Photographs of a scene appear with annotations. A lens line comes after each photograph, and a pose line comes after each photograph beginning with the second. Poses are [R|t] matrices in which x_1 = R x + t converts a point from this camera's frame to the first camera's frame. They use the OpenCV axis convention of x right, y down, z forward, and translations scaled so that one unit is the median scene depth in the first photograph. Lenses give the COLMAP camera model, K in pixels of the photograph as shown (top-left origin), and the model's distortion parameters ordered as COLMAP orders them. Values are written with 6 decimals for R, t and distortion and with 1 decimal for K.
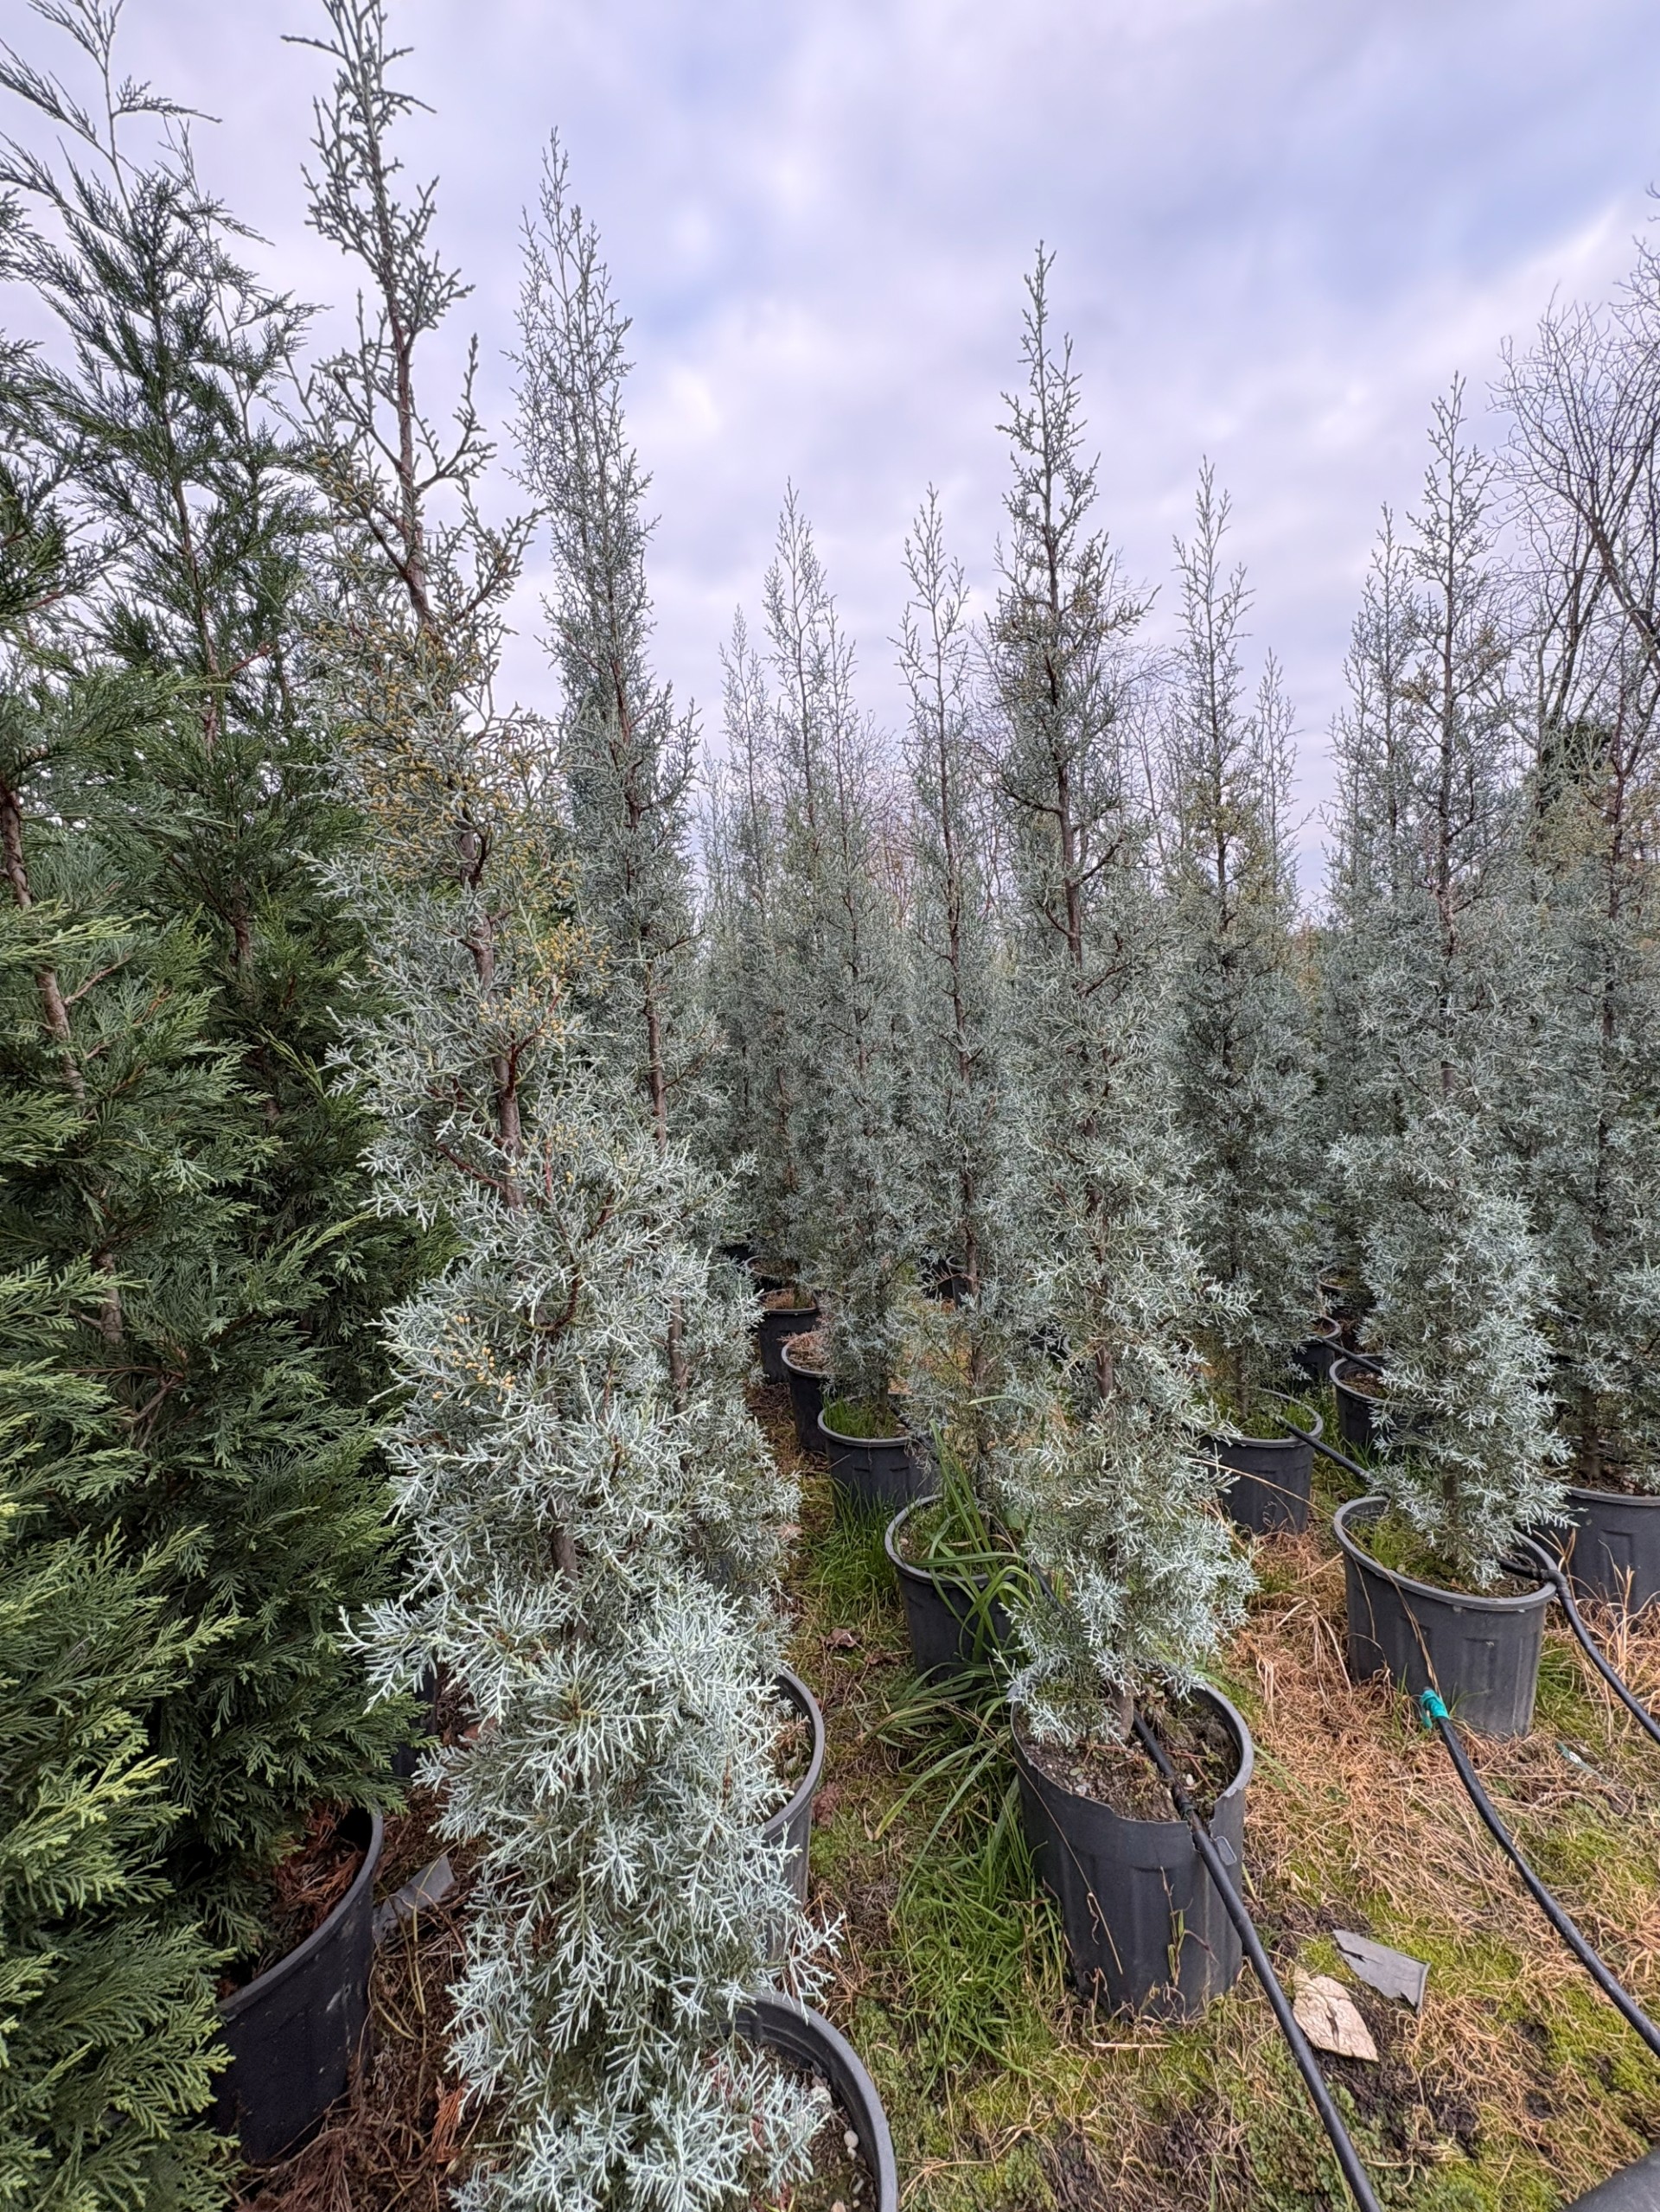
lens RADIAL K [[877.9, 0, 830.4], [0, 877.9, 1110.3], [0, 0, 1]] dist [0.001034, -0.000535]
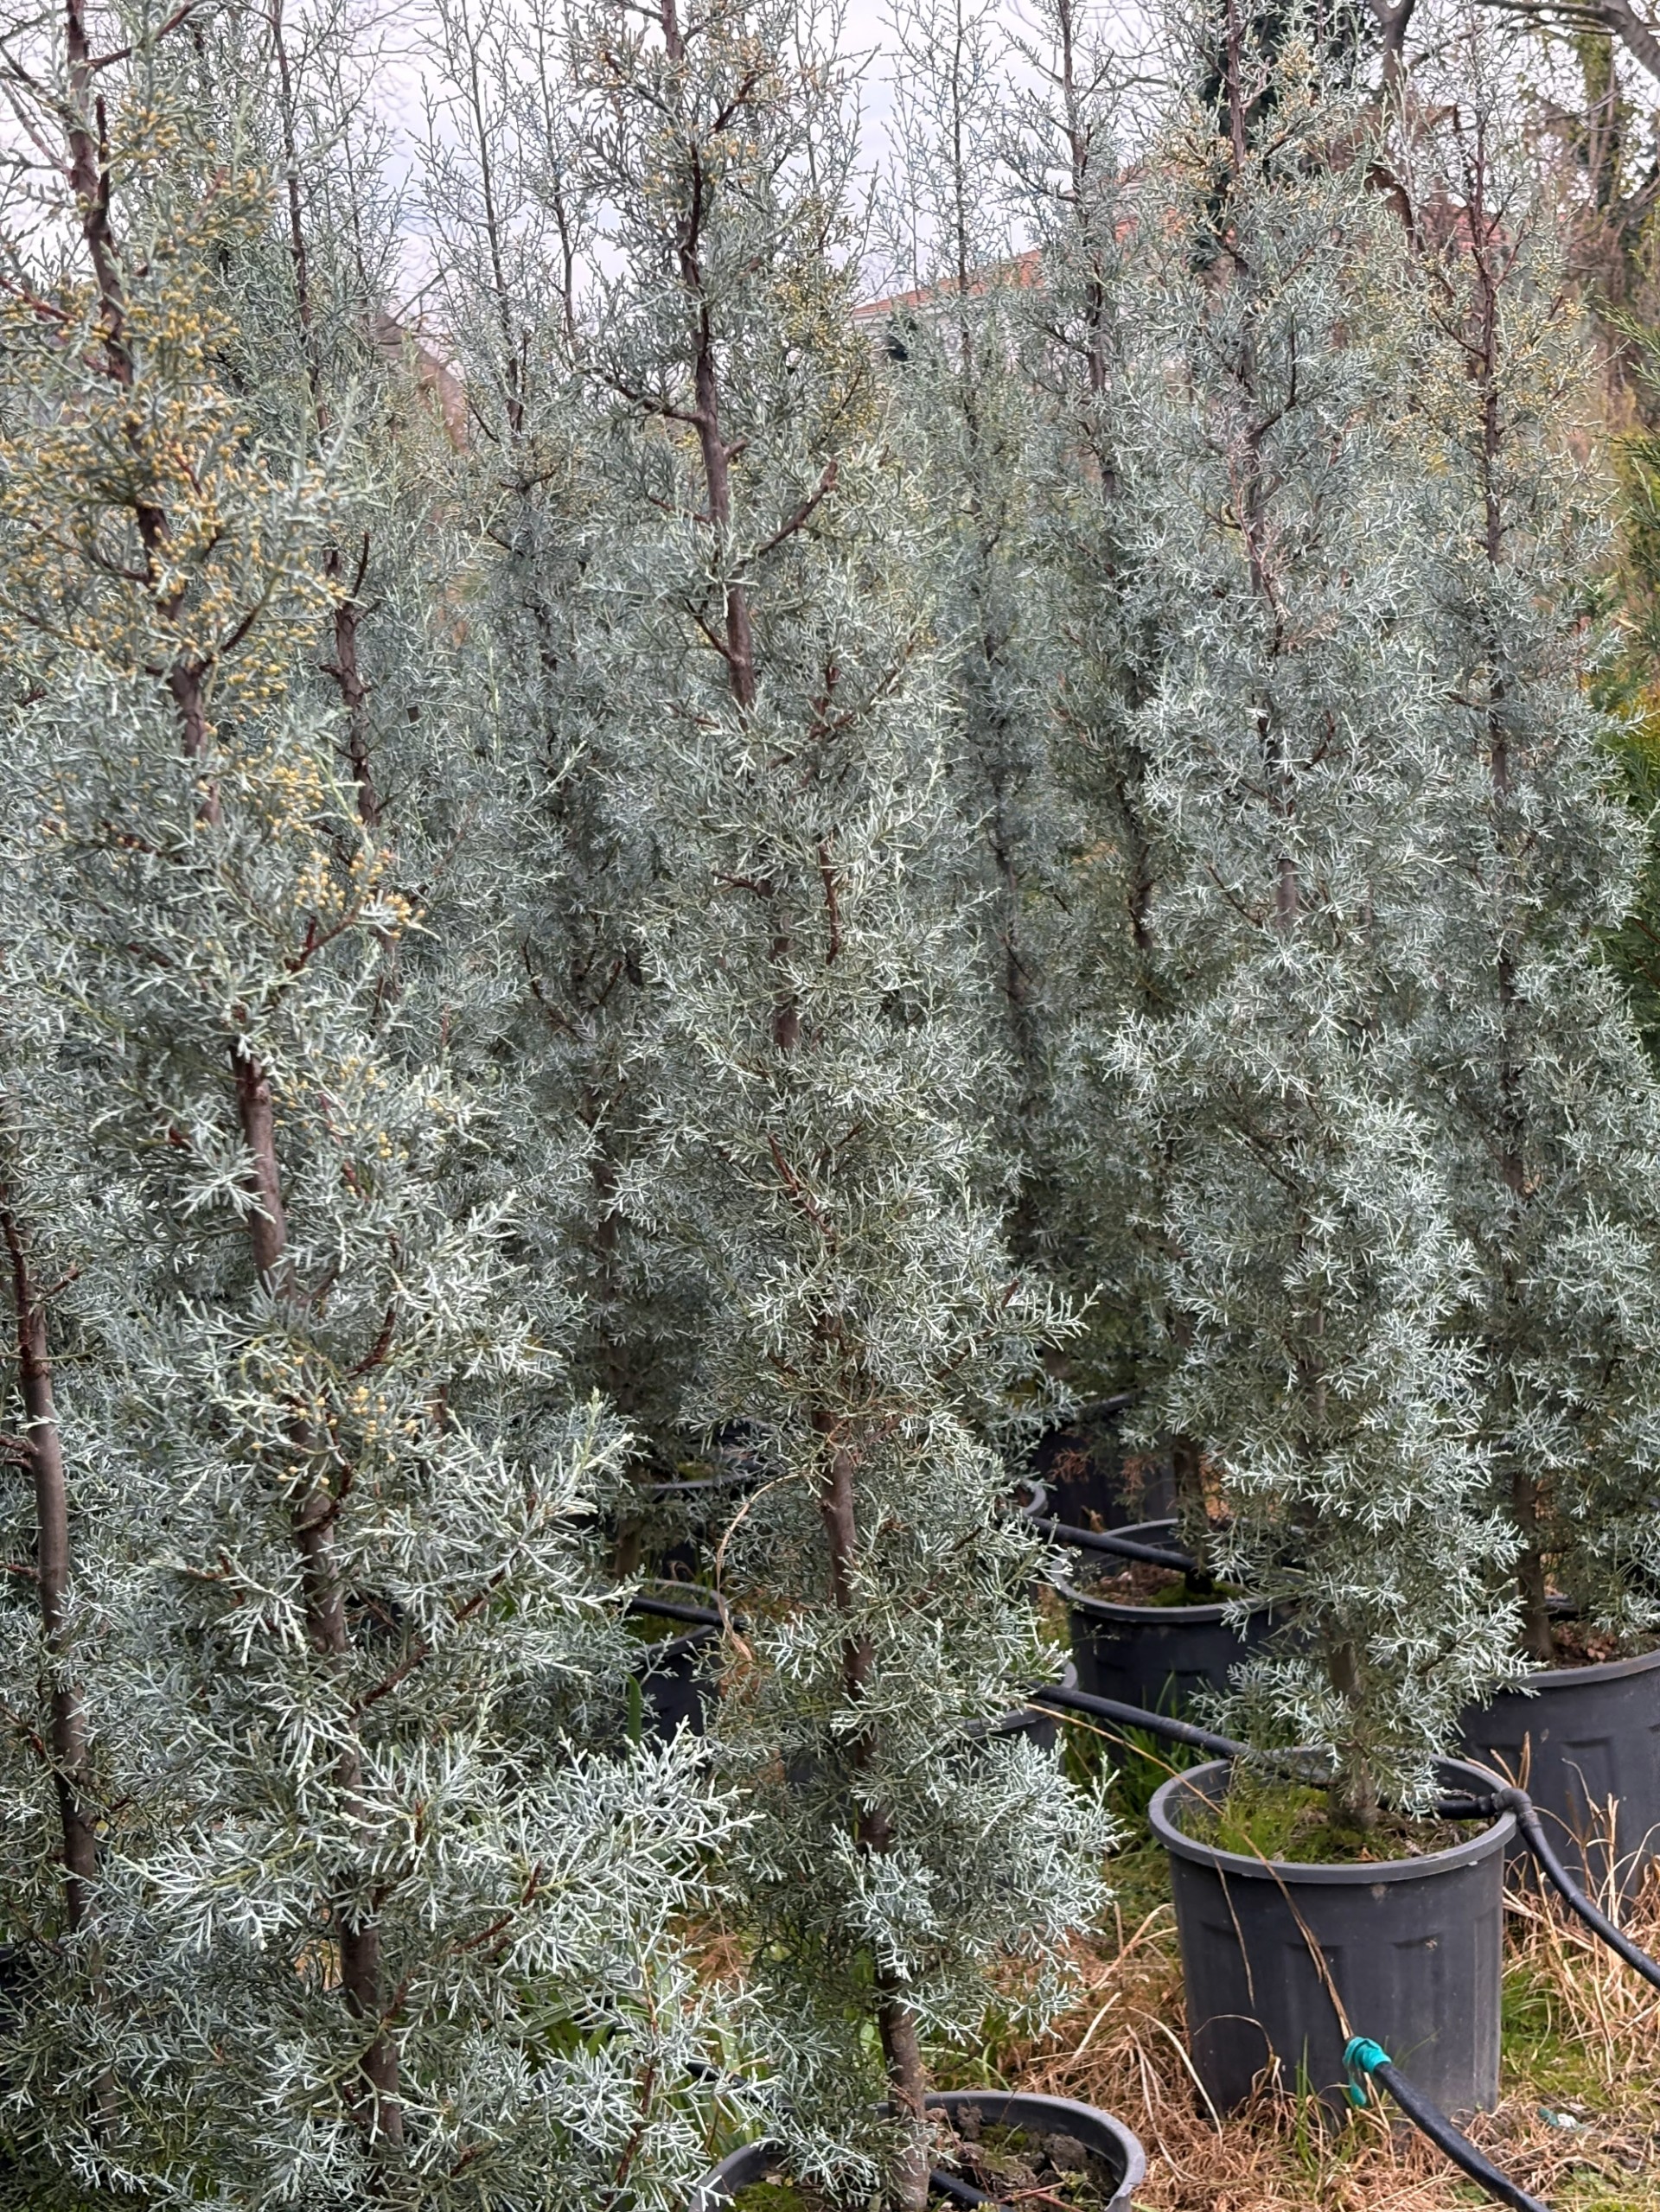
lens RADIAL K [[3357.8, 0, 830.0], [0, 3357.8, 1106.0], [0, 0, 1]] dist [0.207143, -0.713681]
pose [[0.851585, -0.088552, 0.516684, -0.614070], [0.081135, 0.996017, 0.036977, -0.004106], [-0.517900, 0.010432, 0.855377, -0.613909]]
